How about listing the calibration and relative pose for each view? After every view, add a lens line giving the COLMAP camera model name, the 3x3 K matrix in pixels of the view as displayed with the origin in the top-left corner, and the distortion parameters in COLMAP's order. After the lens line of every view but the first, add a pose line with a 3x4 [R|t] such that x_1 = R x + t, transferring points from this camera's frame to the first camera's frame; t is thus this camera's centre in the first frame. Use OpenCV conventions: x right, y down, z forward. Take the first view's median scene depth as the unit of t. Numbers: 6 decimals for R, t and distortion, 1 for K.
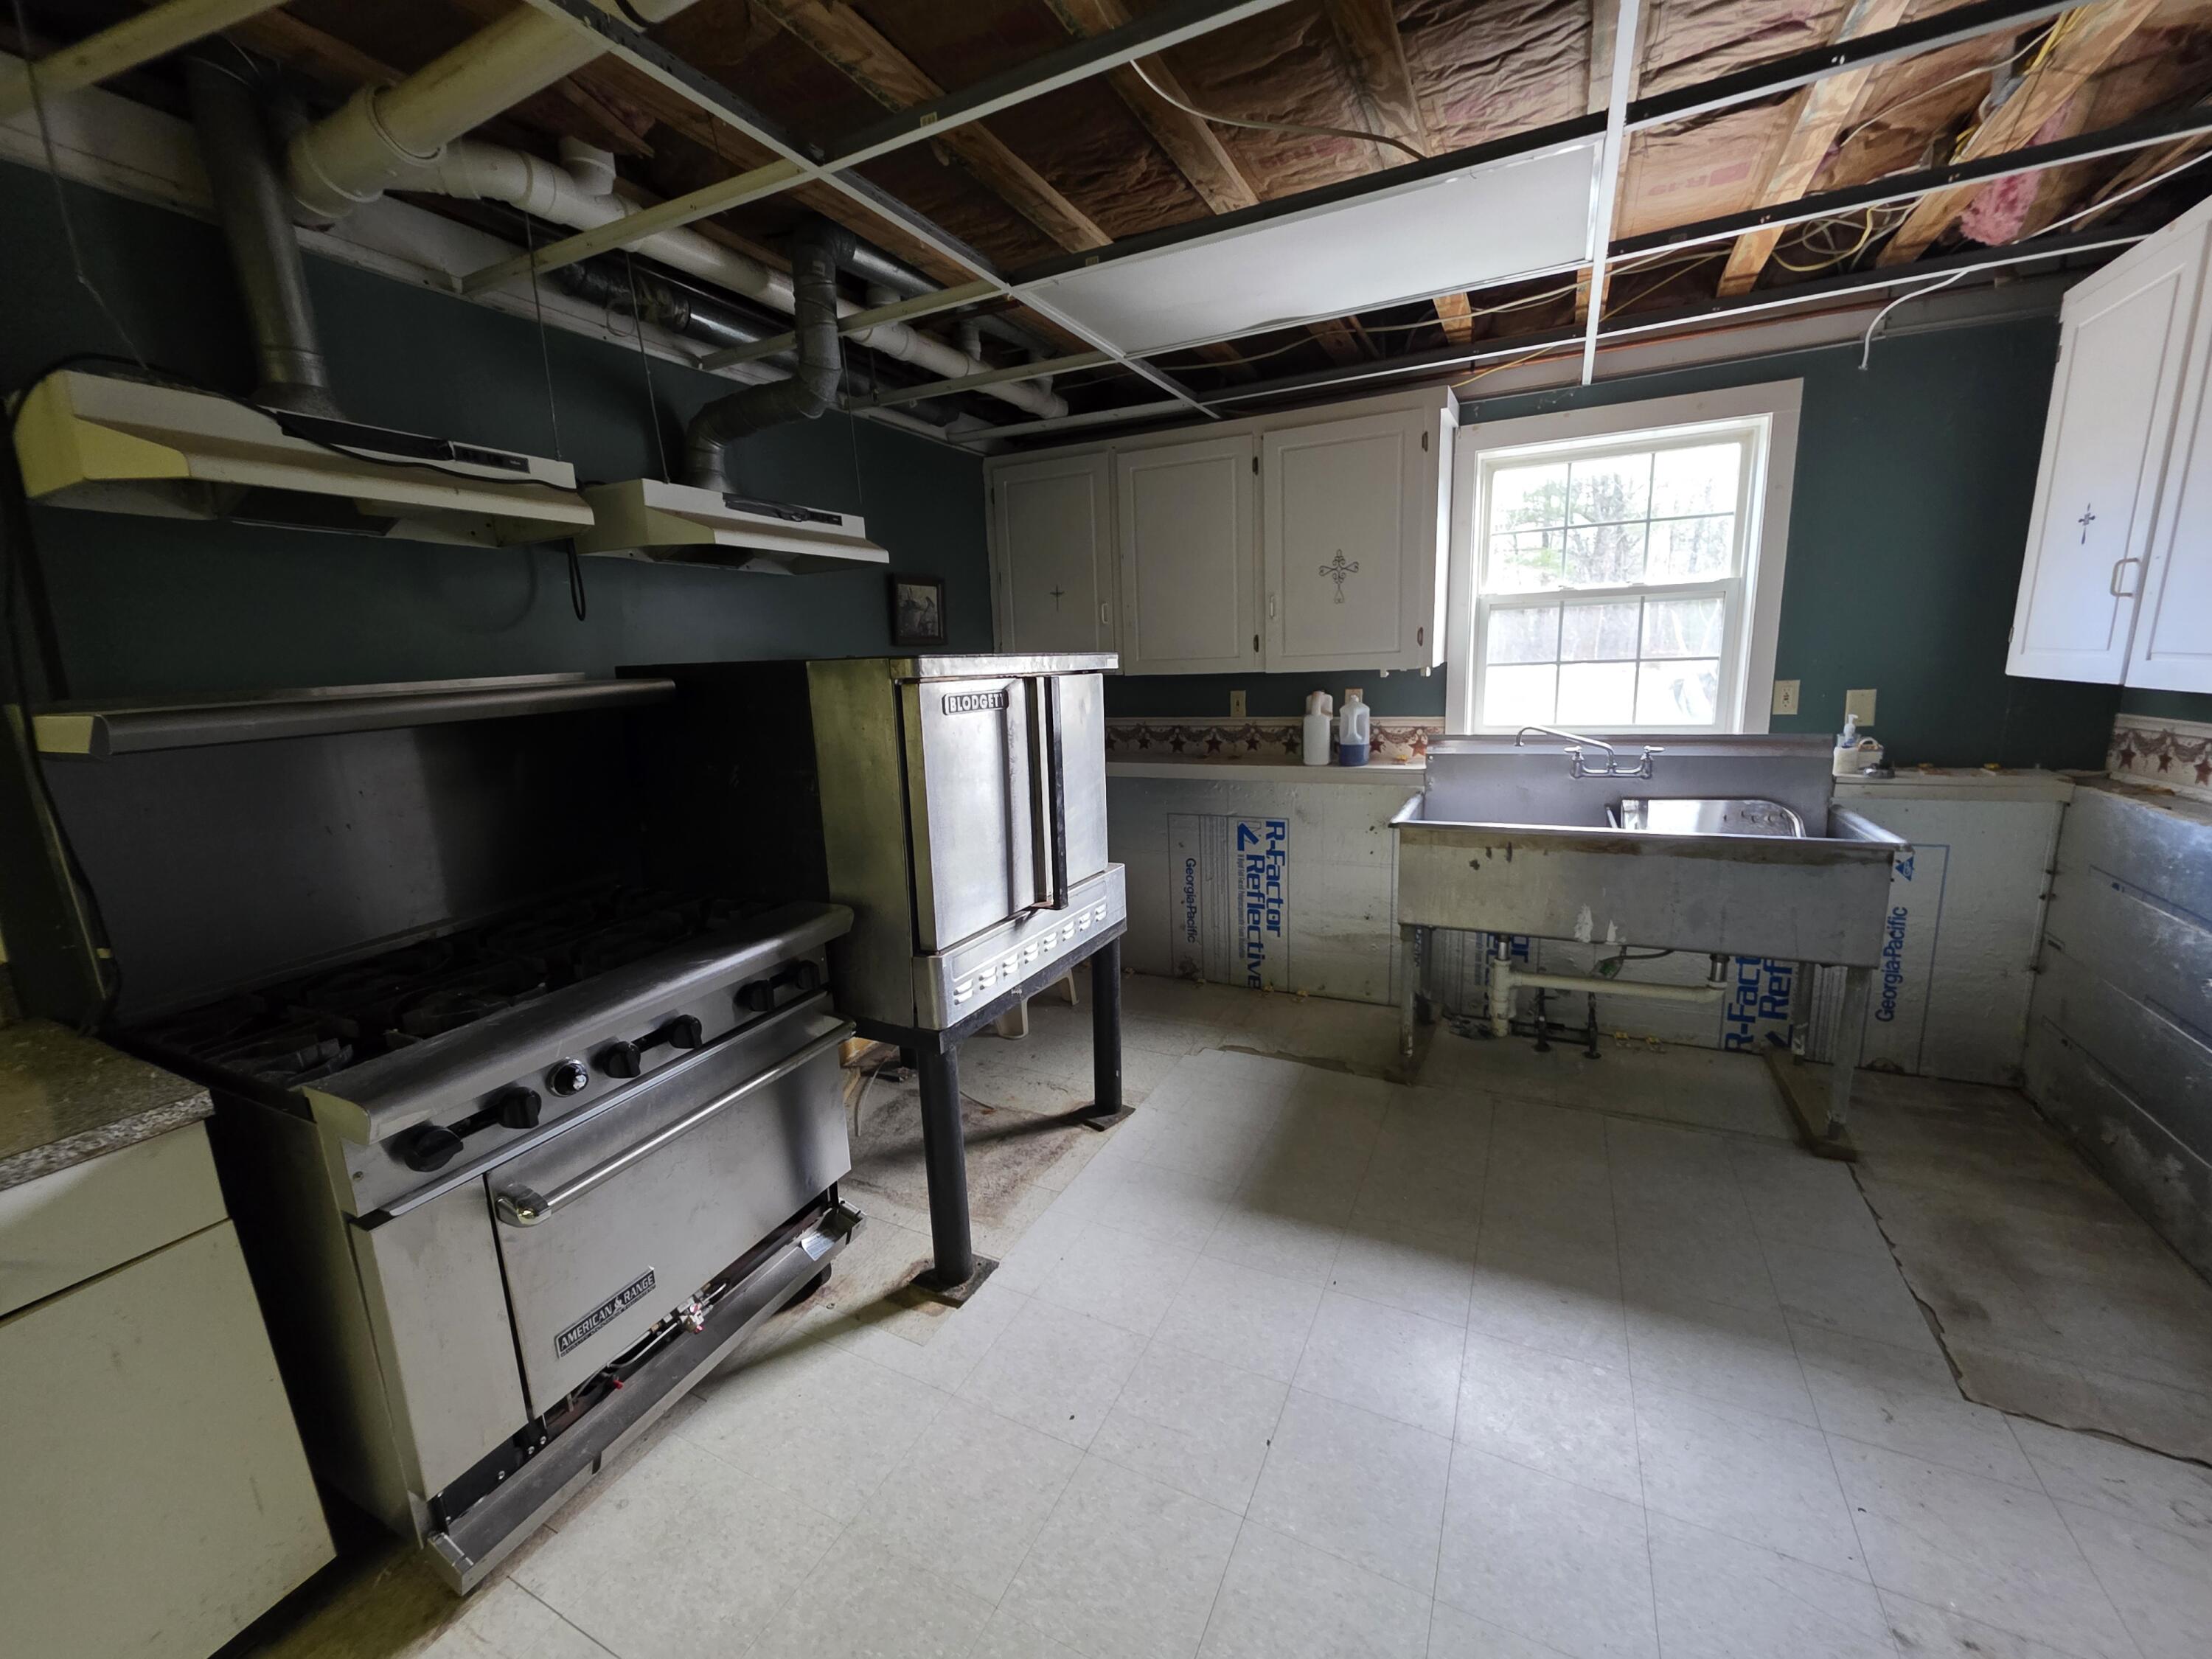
lens RADIAL K [[890.4, 0, 1105.3], [0, 890.4, 825.7], [0, 0, 1]] dist [0.003824, -0.000065]
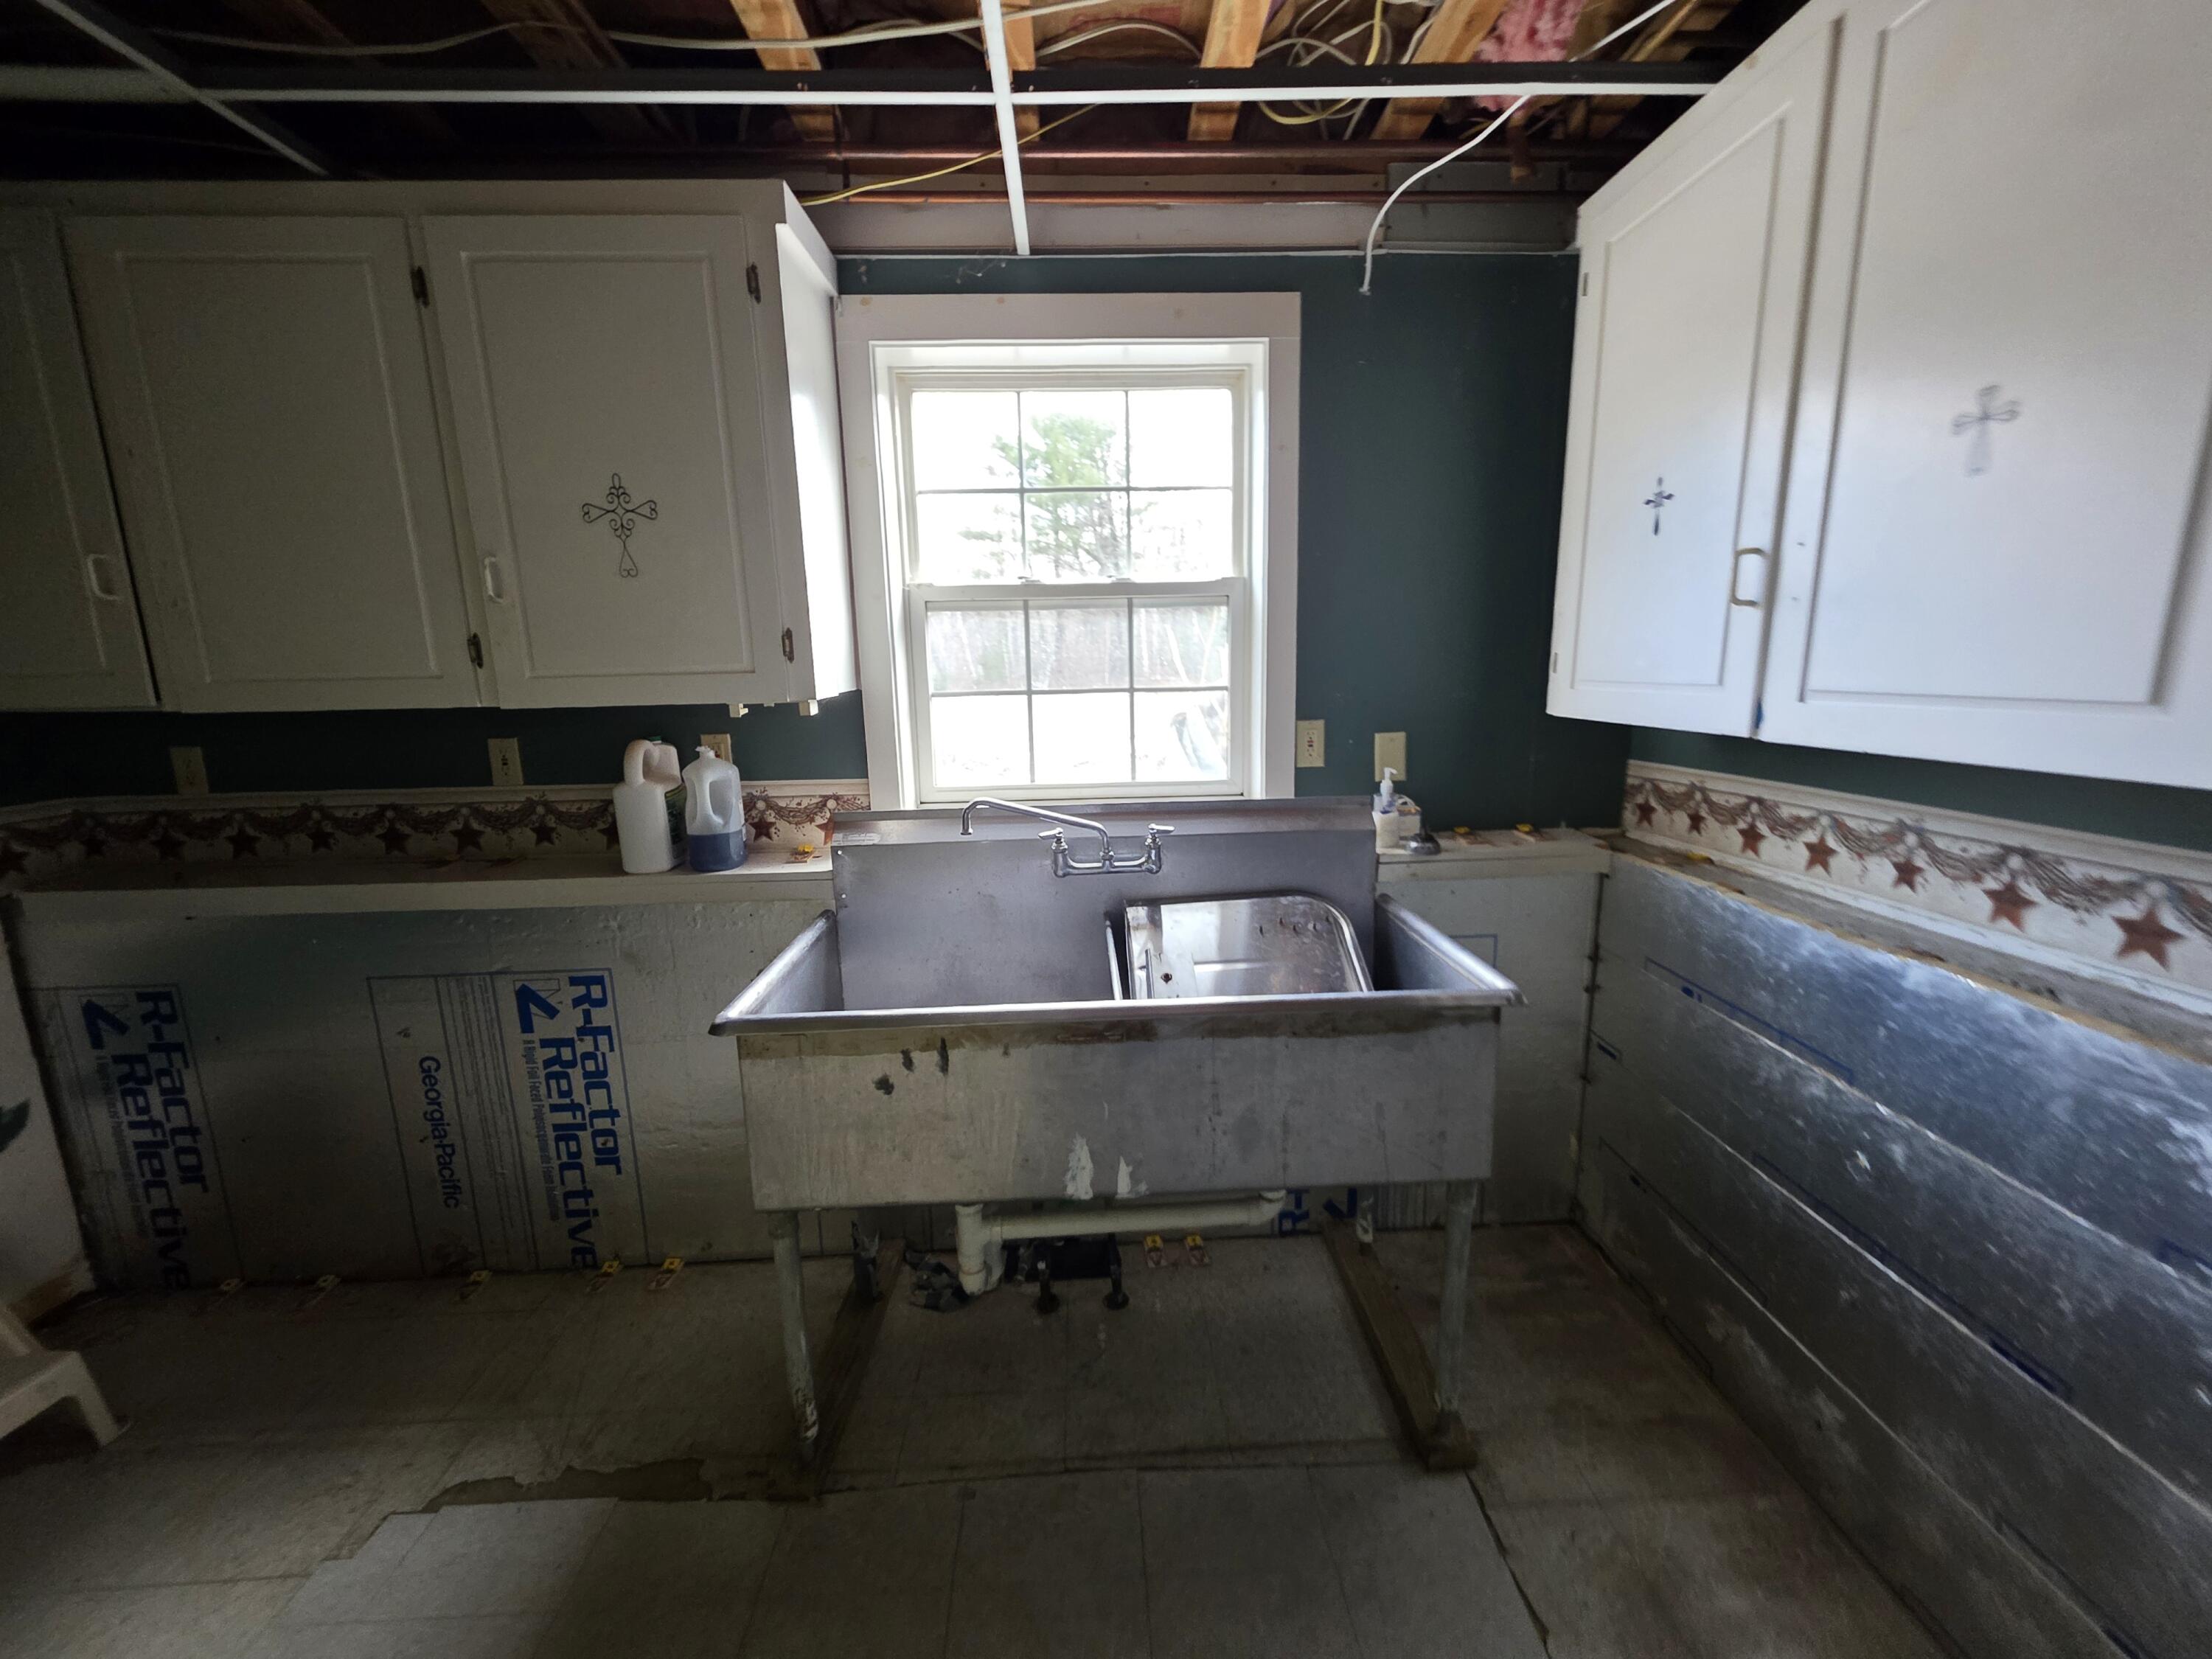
lens RADIAL K [[895.3, 0, 1123.4], [0, 895.3, 827.7], [0, 0, 1]] dist [0.003328, -0.000295]
pose [[0.871830, -0.069026, 0.484921, 0.281007], [0.078888, 0.996883, 0.000070, -0.090019], [-0.483414, 0.038193, 0.874558, 0.452882]]
